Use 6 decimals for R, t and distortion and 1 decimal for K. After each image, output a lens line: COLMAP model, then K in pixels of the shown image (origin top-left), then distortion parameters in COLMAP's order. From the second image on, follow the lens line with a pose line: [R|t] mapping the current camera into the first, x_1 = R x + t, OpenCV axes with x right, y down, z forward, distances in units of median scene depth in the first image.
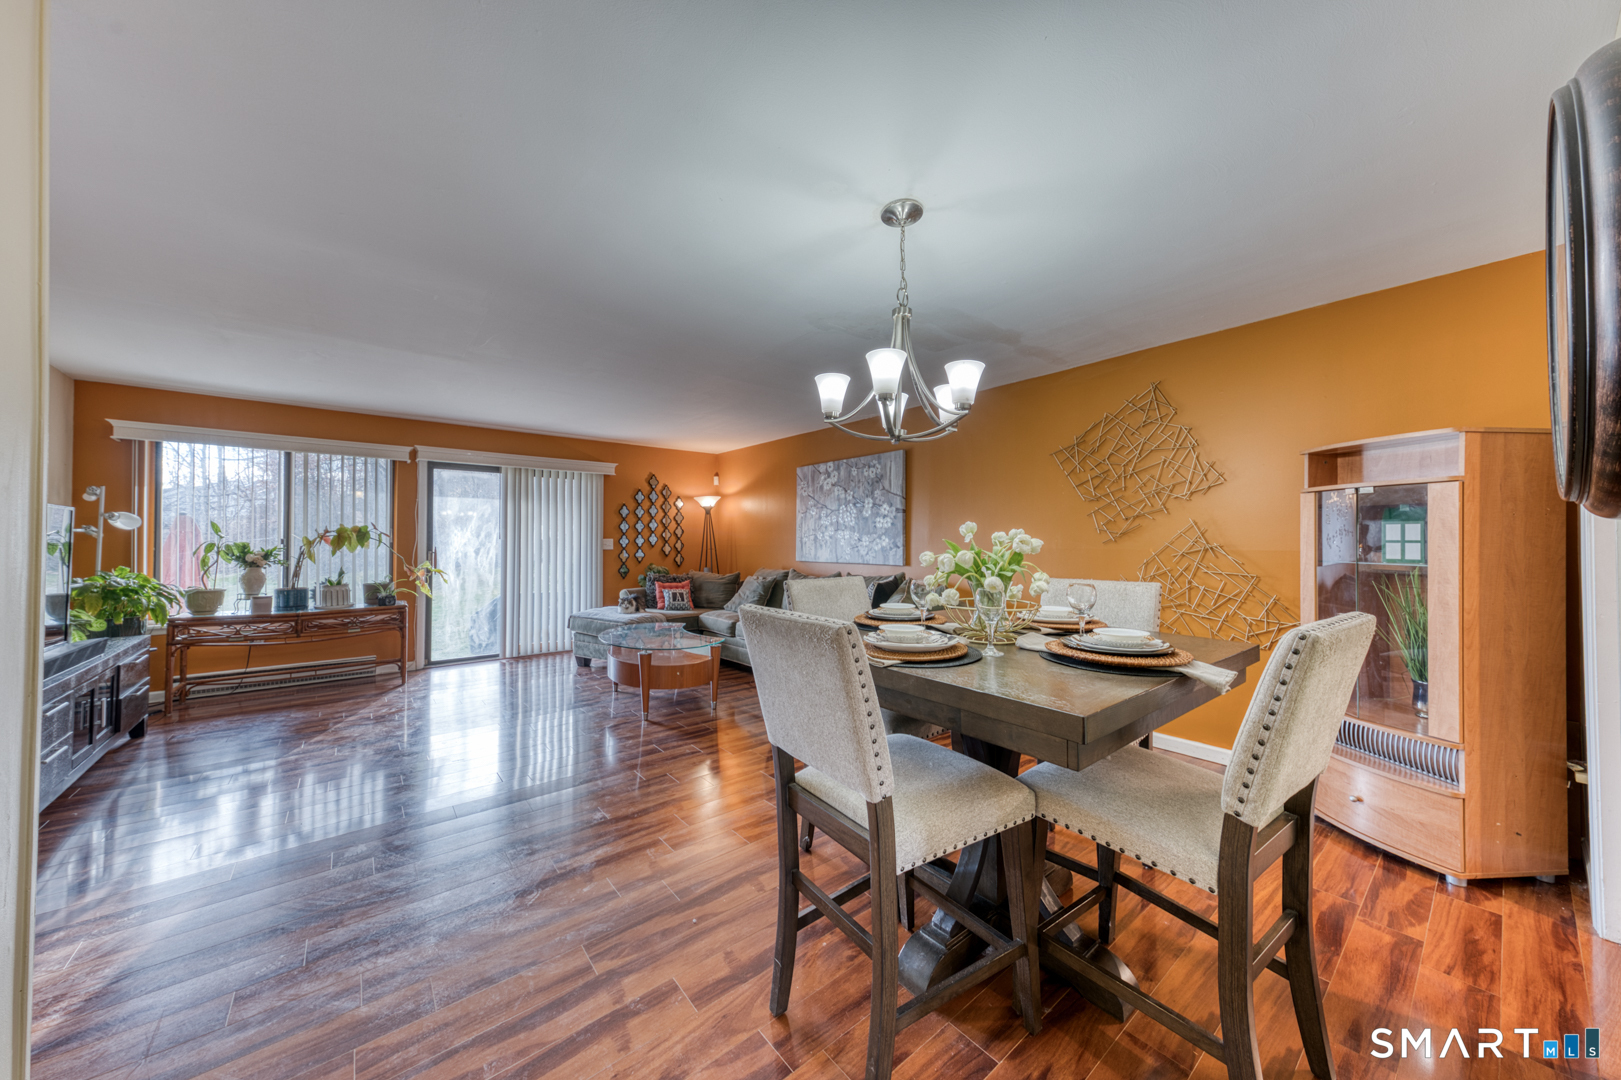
lens RADIAL K [[556.1, 0, 815.2], [0, 556.1, 533.7], [0, 0, 1]] dist [0.001122, 0.000049]
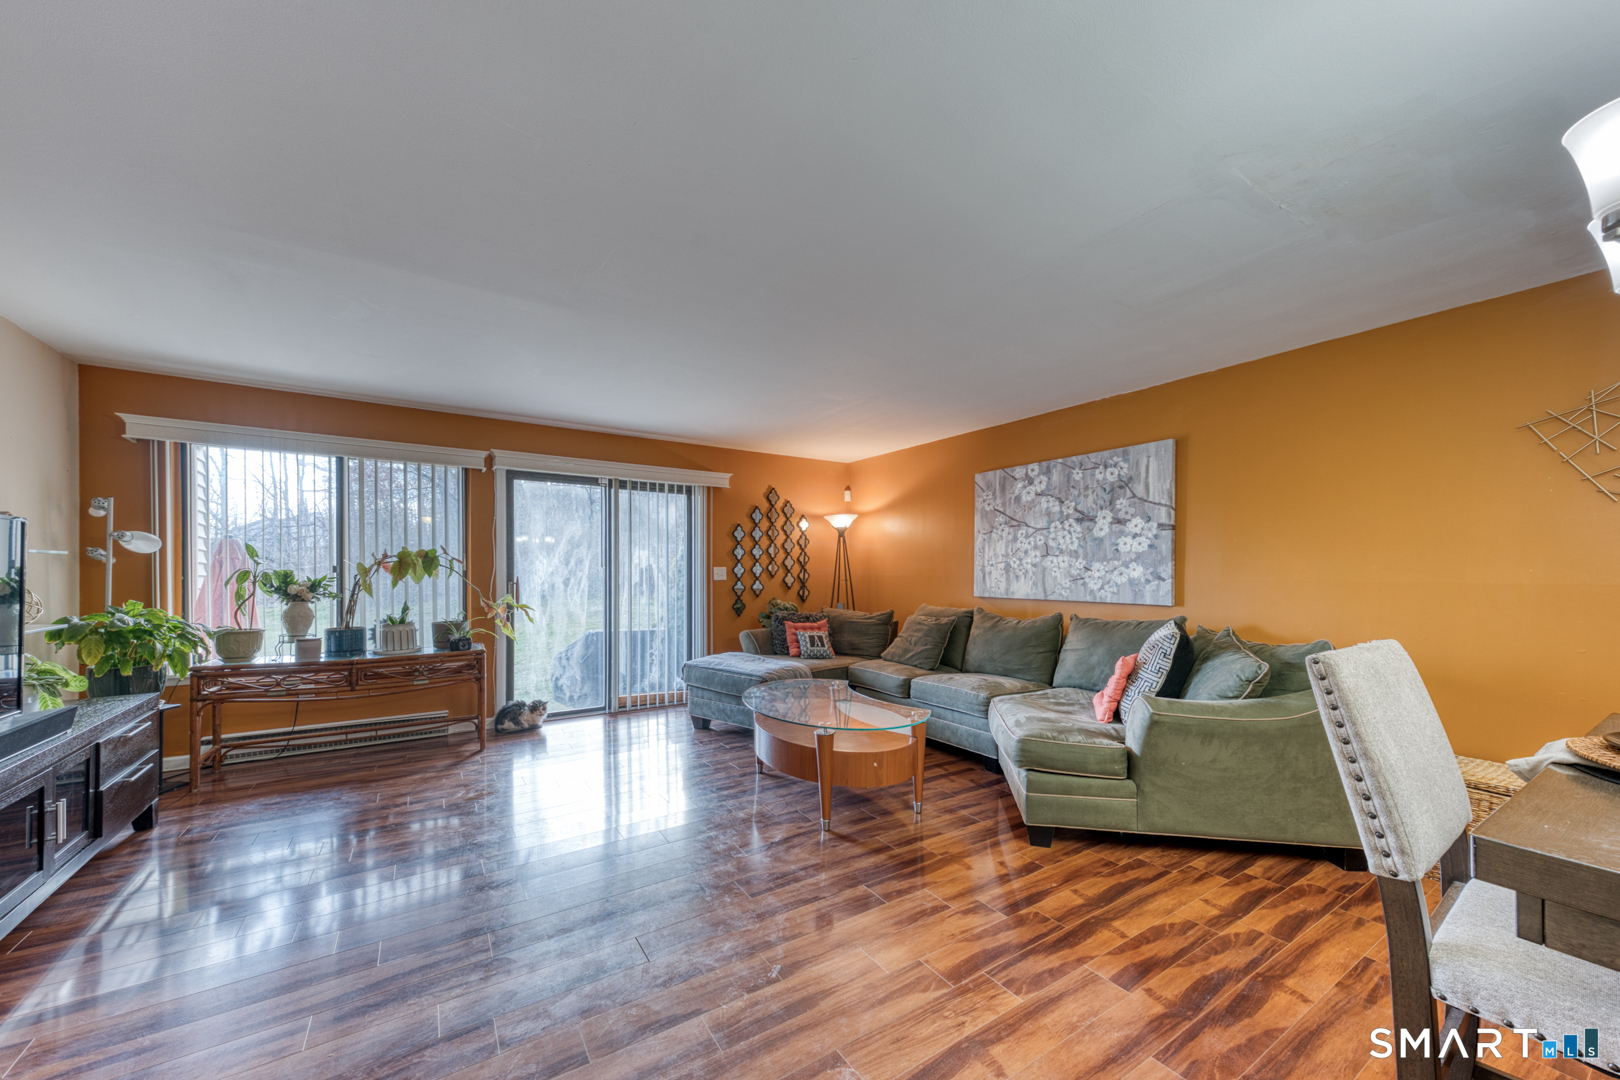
lens RADIAL K [[597.8, 0, 865.8], [0, 597.8, 576.5], [0, 0, 1]] dist [0.001557, 0.000269]
pose [[0.998343, 0.003382, -0.057443, -0.147815], [-0.002099, 0.999747, 0.022383, 0.003916], [0.057504, -0.022225, 0.998098, 0.188601]]
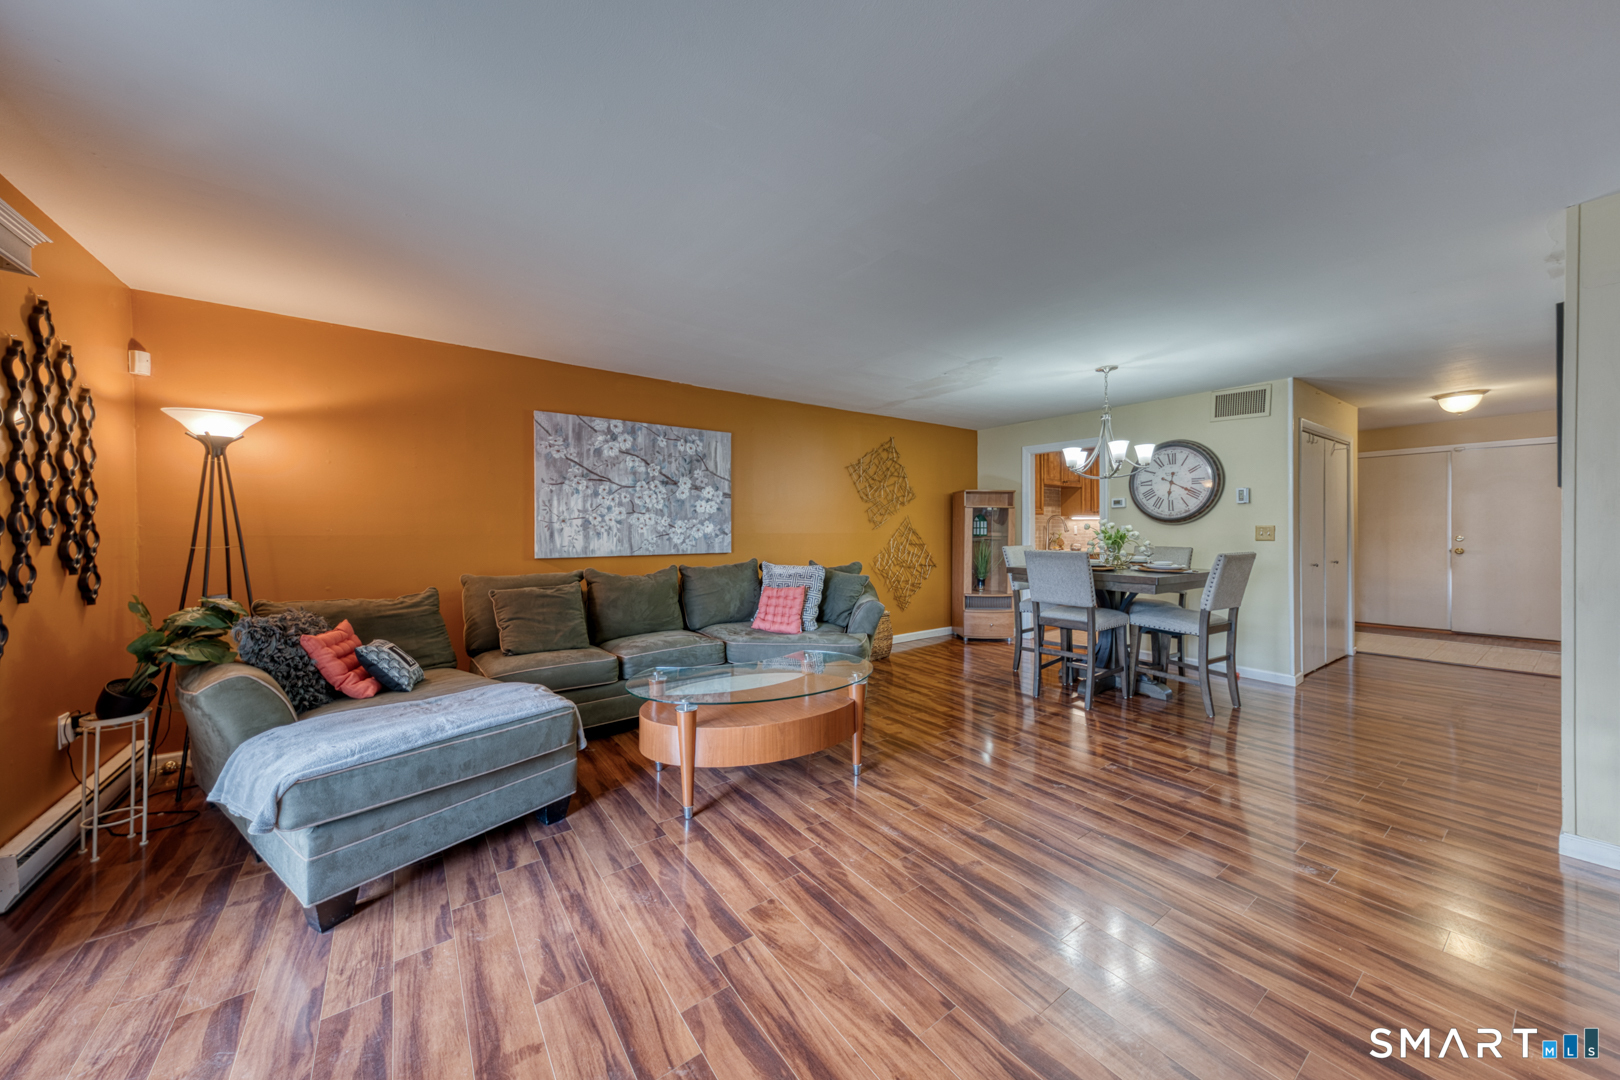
lens RADIAL K [[555.7, 0, 814.7], [0, 555.7, 533.7], [0, 0, 1]] dist [0.001122, 0.000049]
pose [[0.045465, -0.007058, 0.998941, -0.695875], [-0.013243, 0.999883, 0.007667, 0.012752], [-0.998878, -0.013578, 0.045366, 0.699631]]
